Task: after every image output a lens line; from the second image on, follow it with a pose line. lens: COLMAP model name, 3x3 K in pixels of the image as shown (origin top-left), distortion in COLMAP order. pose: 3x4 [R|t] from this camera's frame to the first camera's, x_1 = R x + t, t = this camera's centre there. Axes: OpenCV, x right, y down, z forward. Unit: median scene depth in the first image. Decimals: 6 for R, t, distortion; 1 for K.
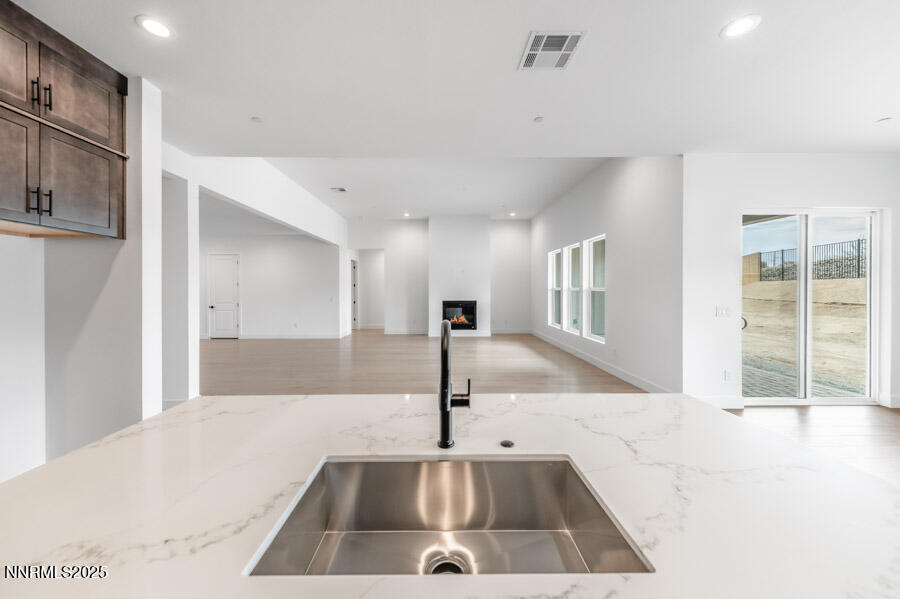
lens RADIAL K [[329.7, 0, 450.0], [0, 329.7, 299.5], [0, 0, 1]] dist [-0.001862, -0.000212]
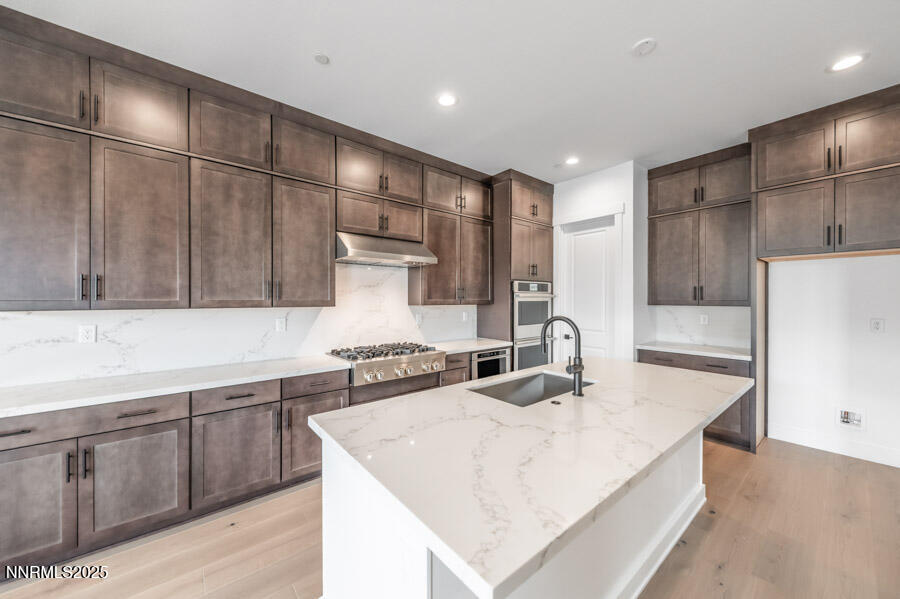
lens RADIAL K [[329.7, 0, 450.0], [0, 329.7, 299.5], [0, 0, 1]] dist [-0.001862, -0.000212]
pose [[-0.798017, 0.003269, -0.602626, 1.353404], [-0.013005, 0.999659, 0.022644, -0.057539], [0.602495, 0.025907, -0.797702, 1.752793]]
